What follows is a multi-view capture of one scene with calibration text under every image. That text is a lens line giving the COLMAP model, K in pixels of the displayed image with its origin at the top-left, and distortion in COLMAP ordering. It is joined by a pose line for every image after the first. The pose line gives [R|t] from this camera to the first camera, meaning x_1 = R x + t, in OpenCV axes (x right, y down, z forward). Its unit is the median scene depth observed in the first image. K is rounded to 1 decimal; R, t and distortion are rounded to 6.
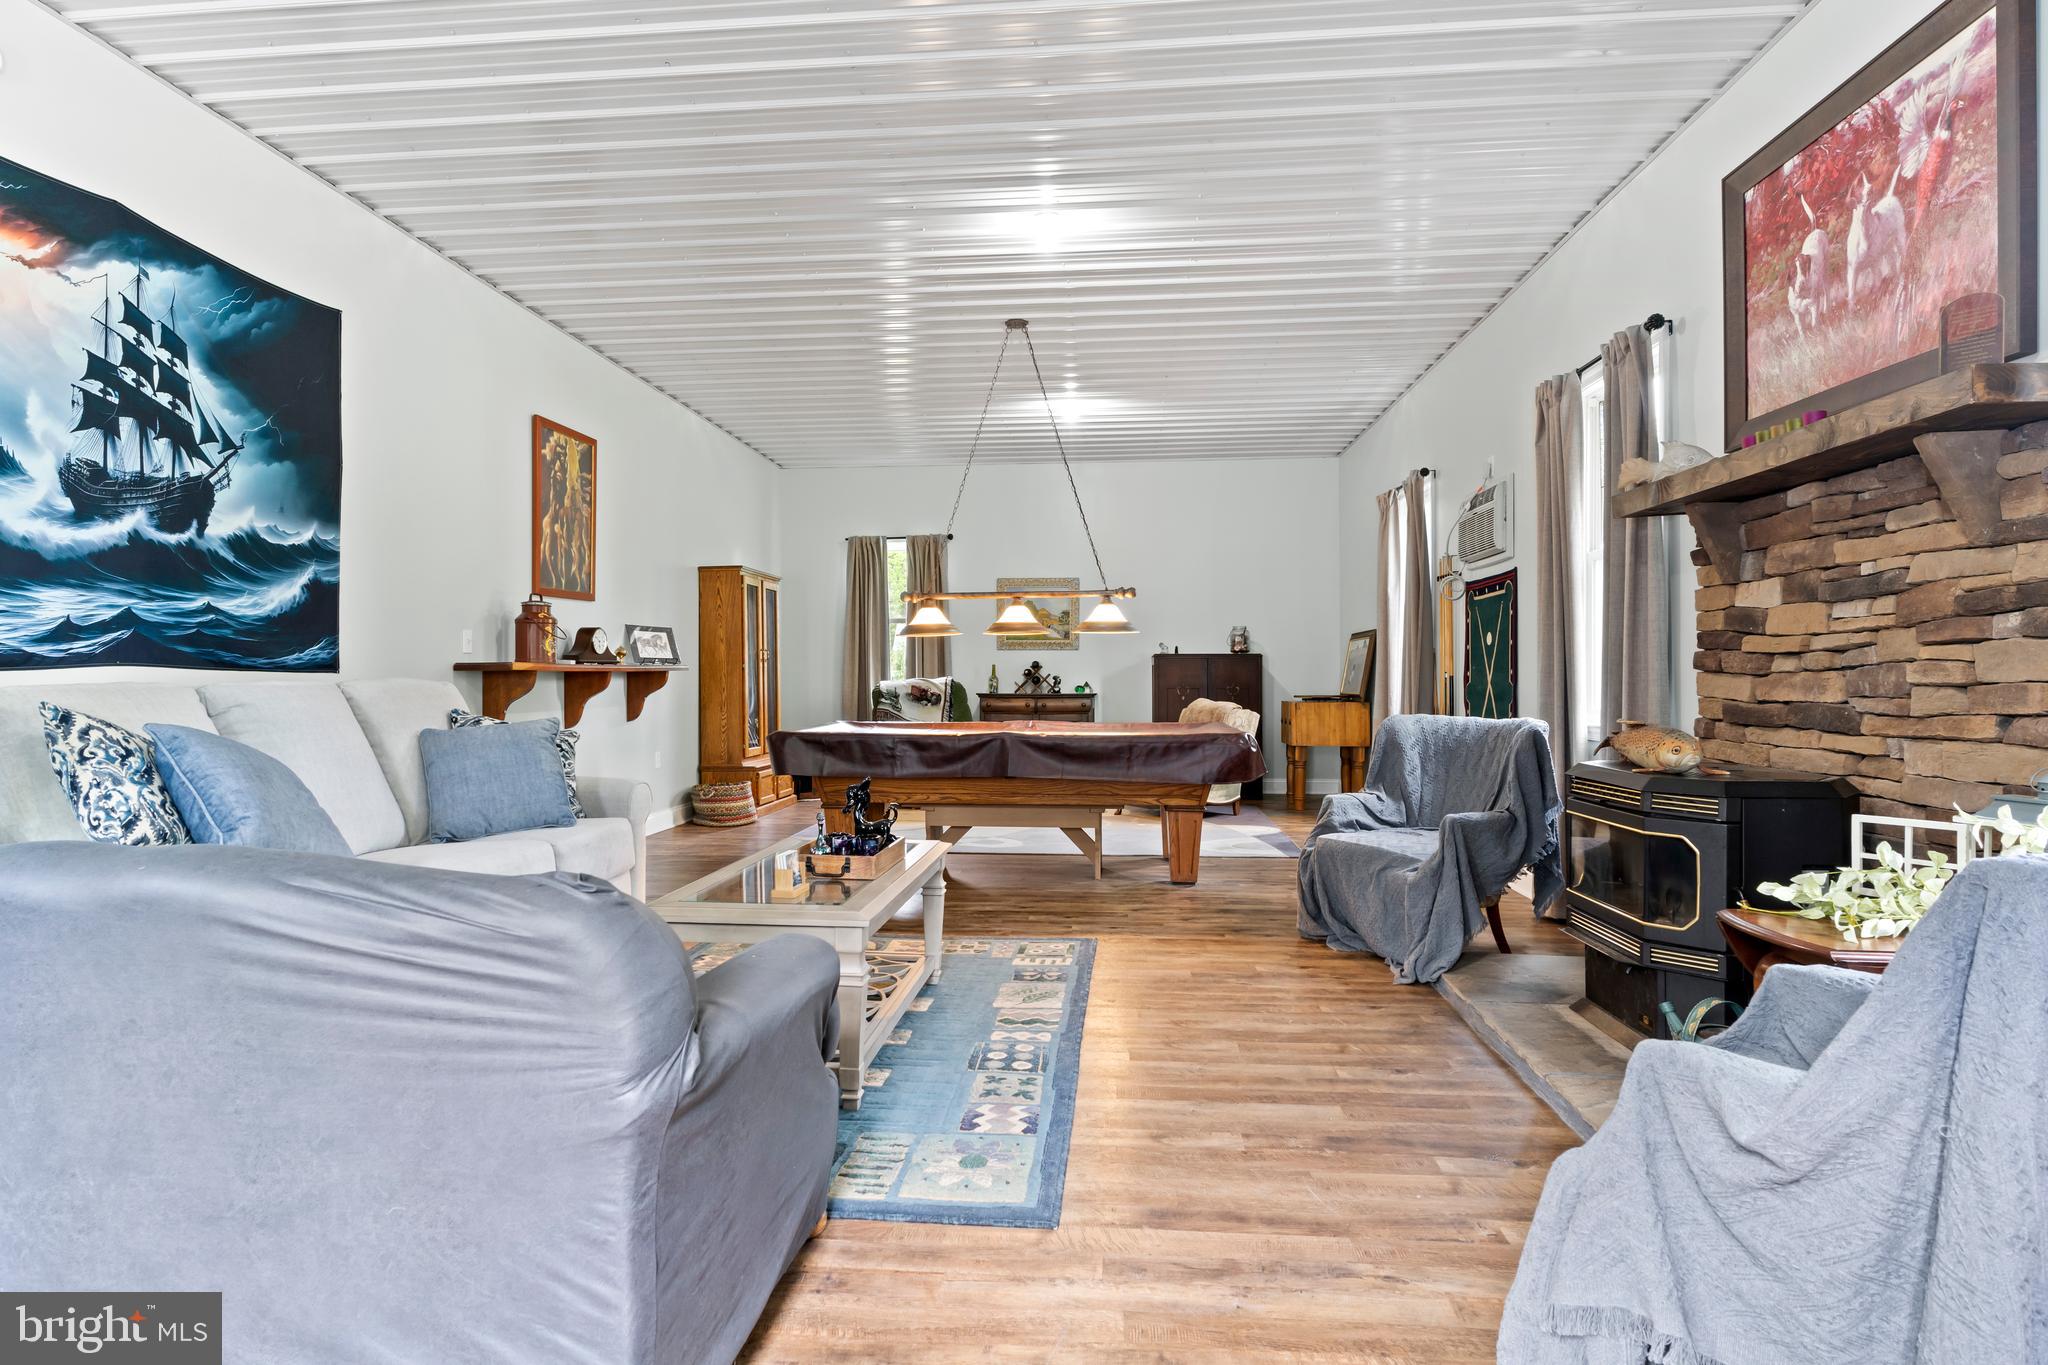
lens RADIAL K [[1057.4, 0, 1027.3], [0, 1057.4, 680.9], [0, 0, 1]] dist [-0.004626, 0.001477]
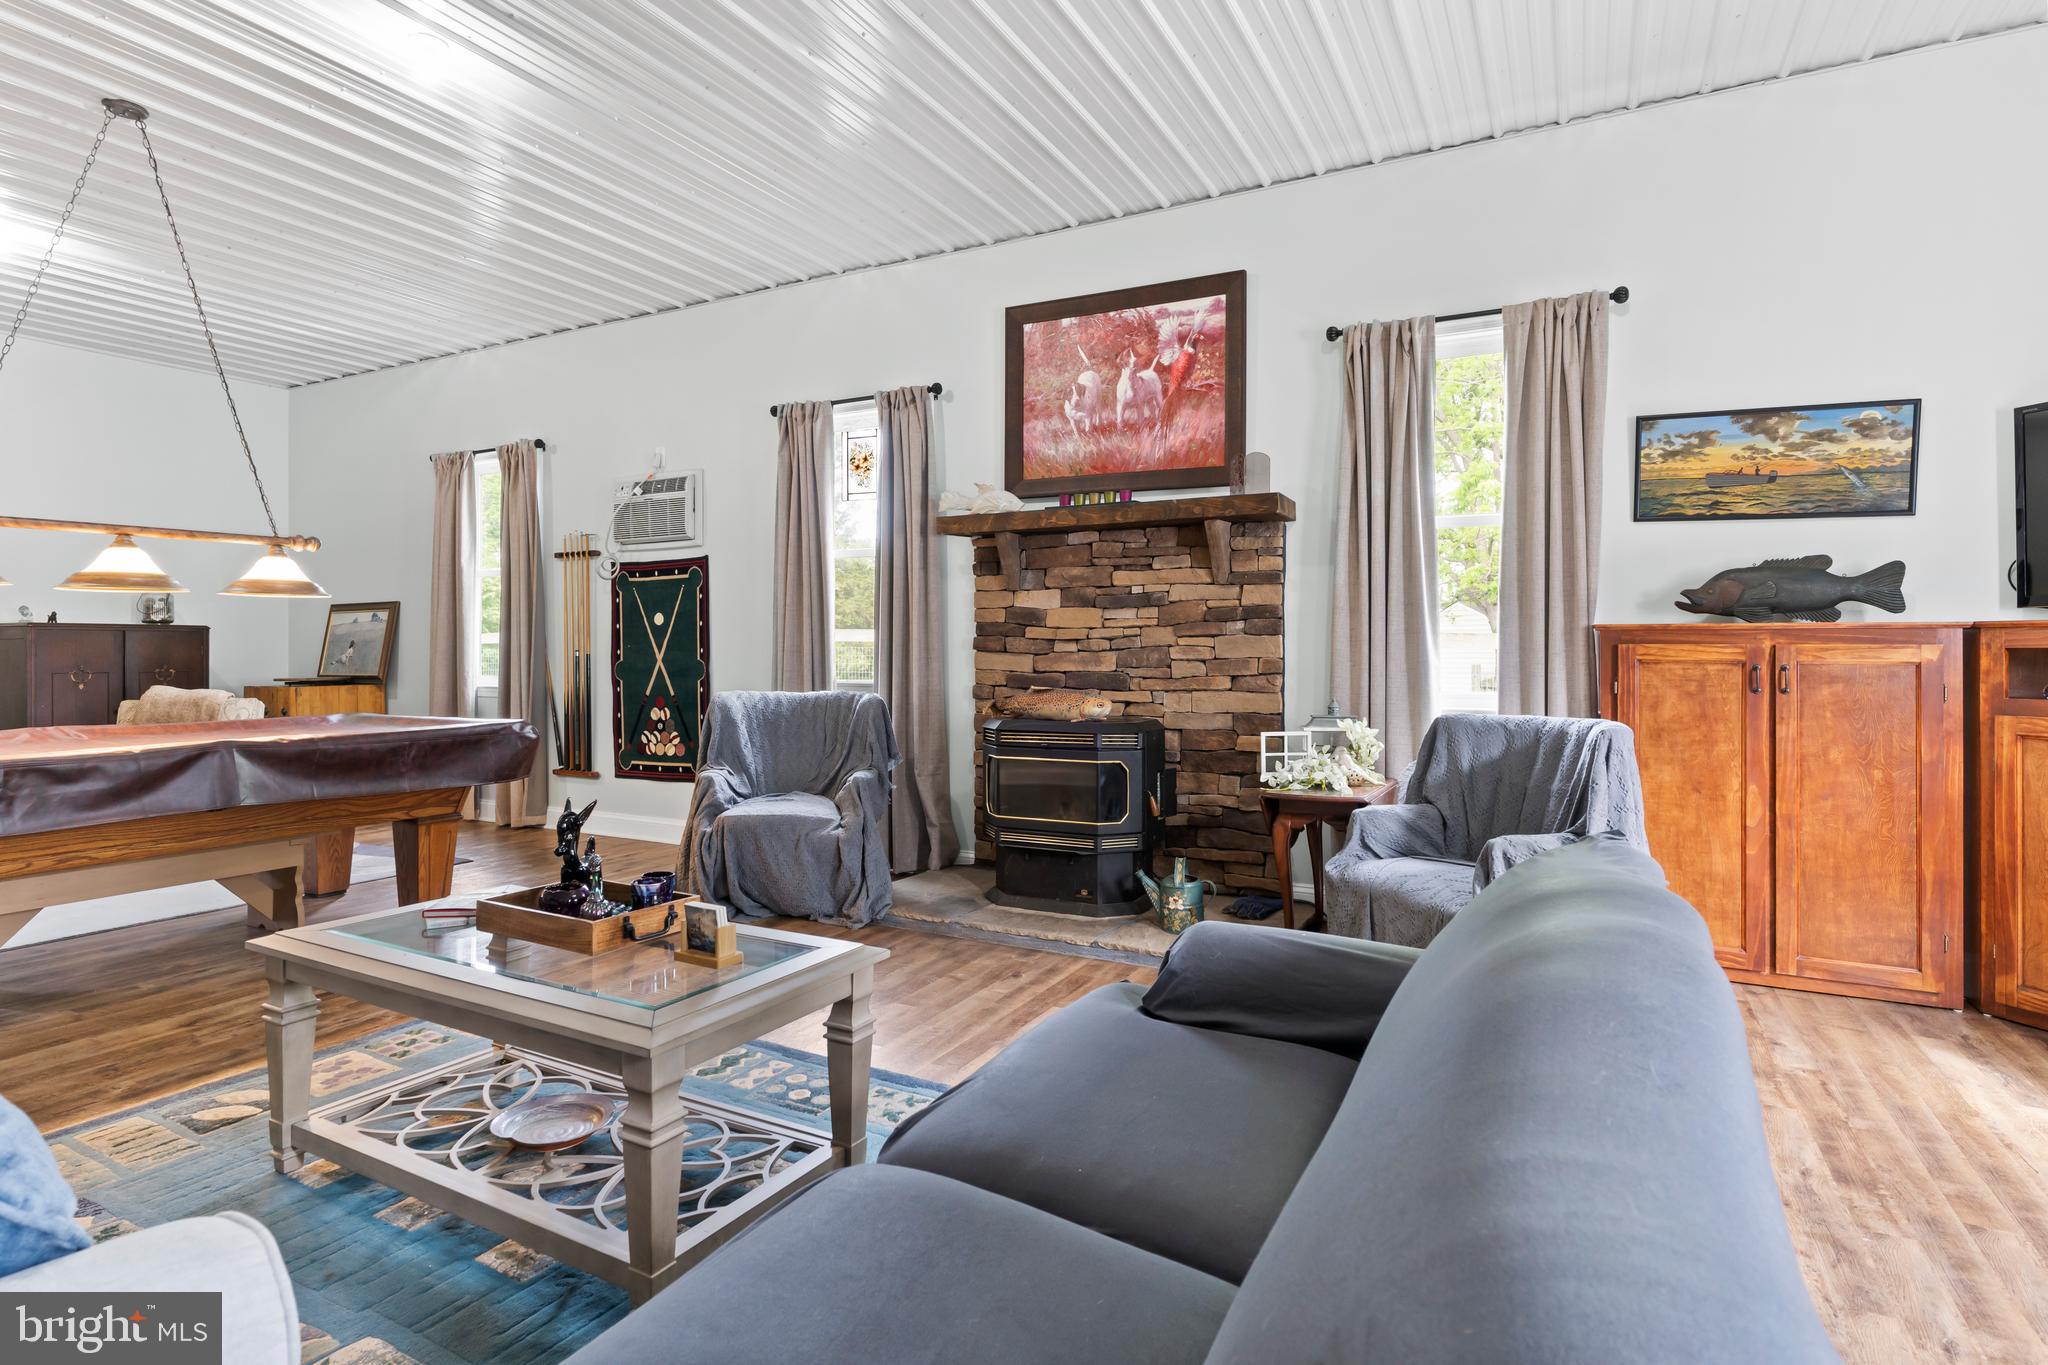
lens RADIAL K [[1057.4, 0, 1014.9], [0, 1057.4, 647.1], [0, 0, 1]] dist [-0.004626, 0.001477]
pose [[0.394496, 0.004221, 0.918888, -0.759368], [0.004919, 0.999965, -0.006705, -0.006053], [-0.918885, 0.007165, 0.394461, 0.494336]]
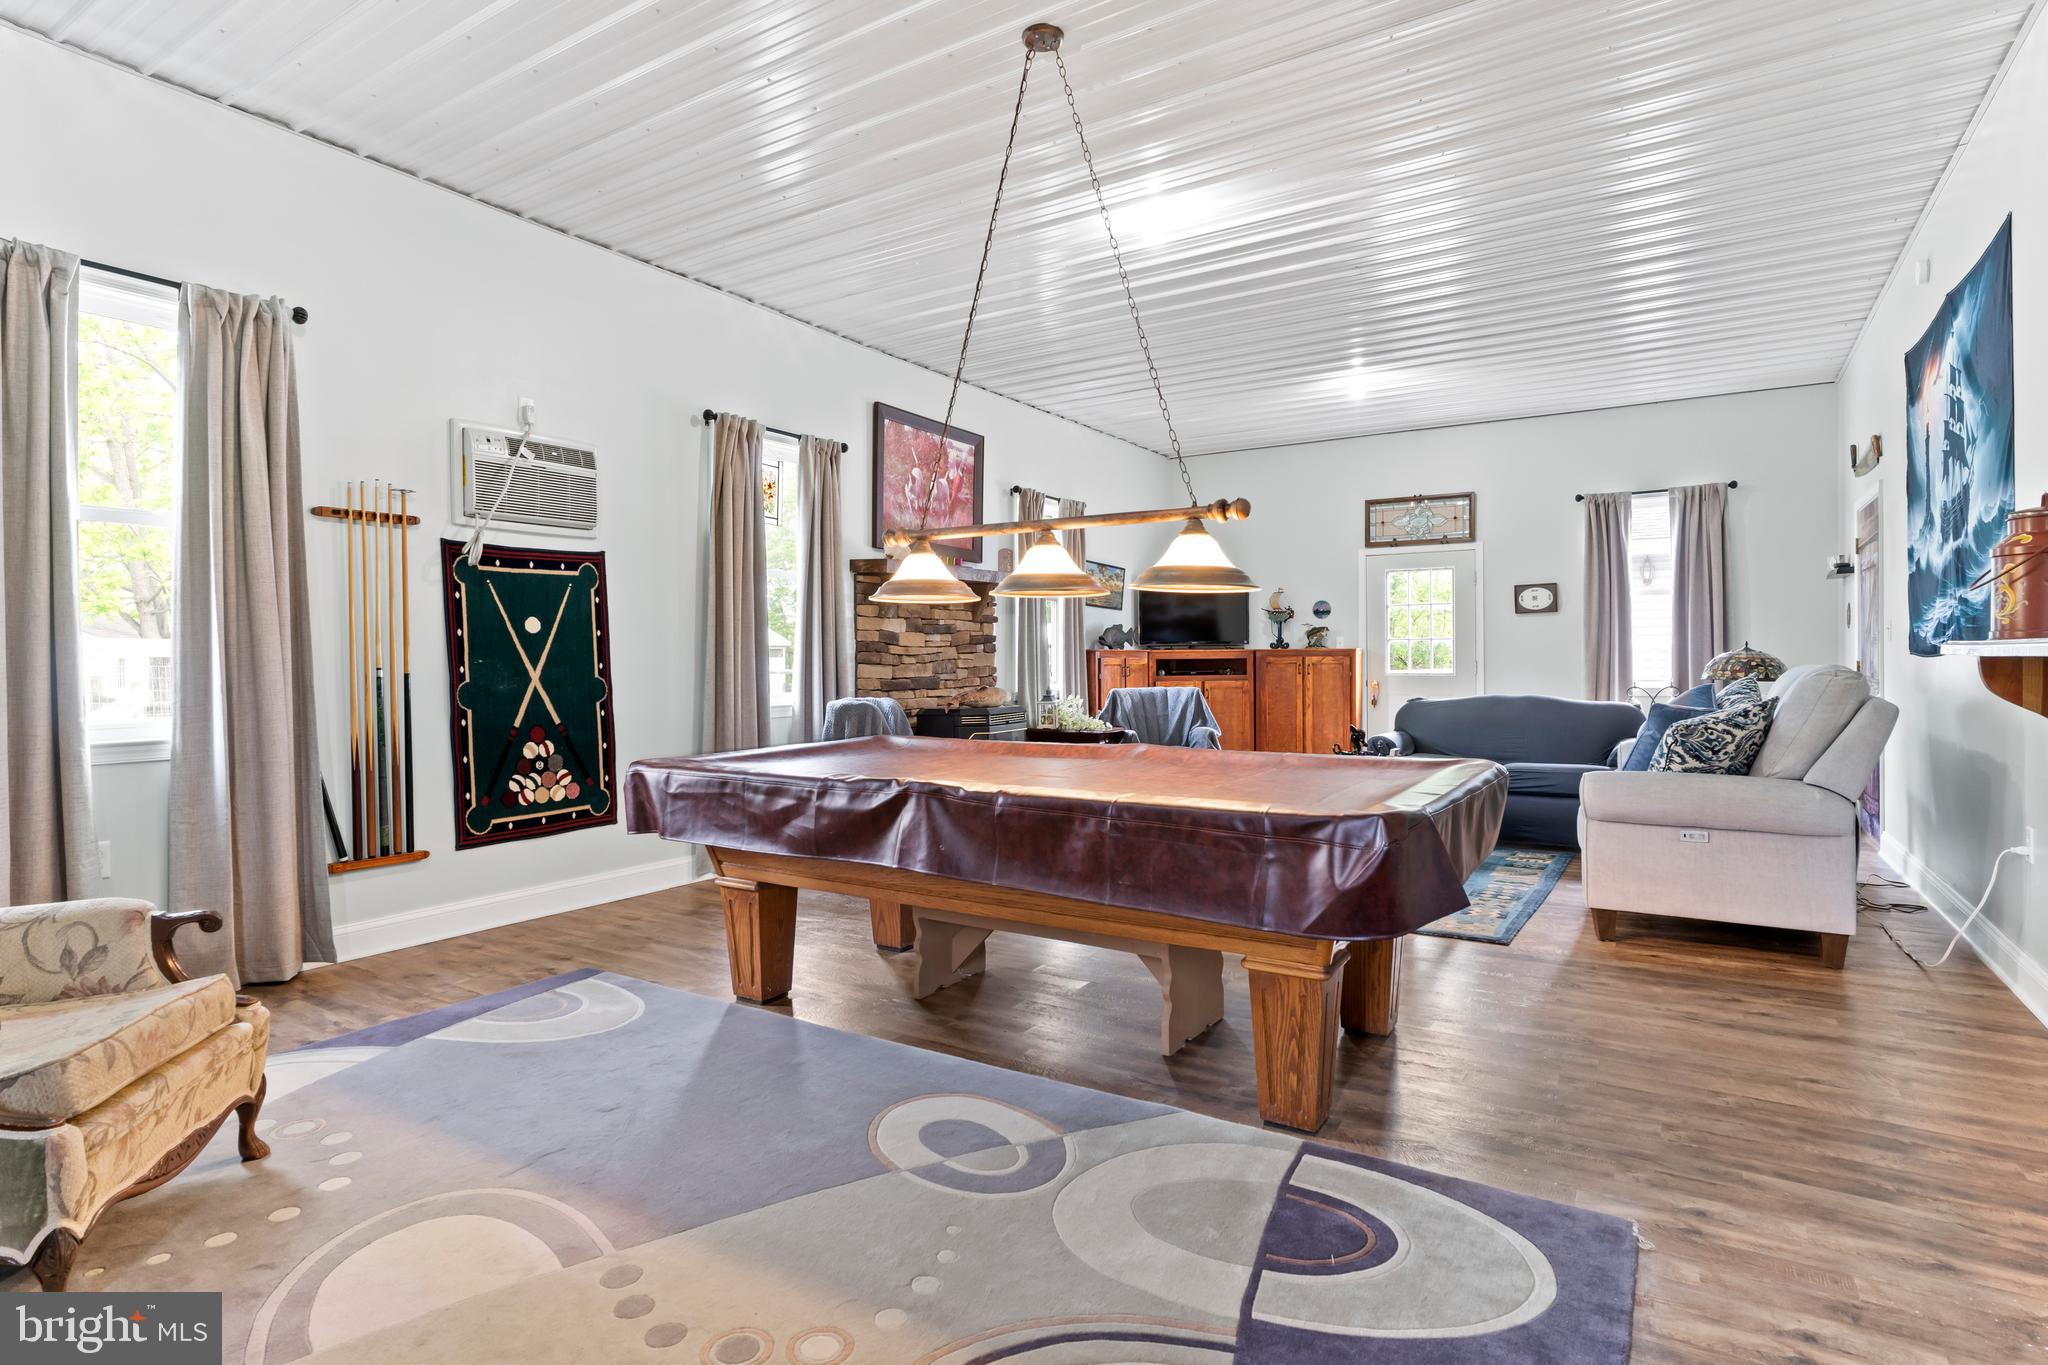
lens RADIAL K [[1057.4, 0, 1028.1], [0, 1057.4, 668.4], [0, 0, 1]] dist [-0.004626, 0.001477]
pose [[-0.888557, 0.000269, 0.458767, -0.511671], [0.008177, 0.999850, 0.015251, -0.031387], [-0.458694, 0.017303, -0.888426, 2.973471]]
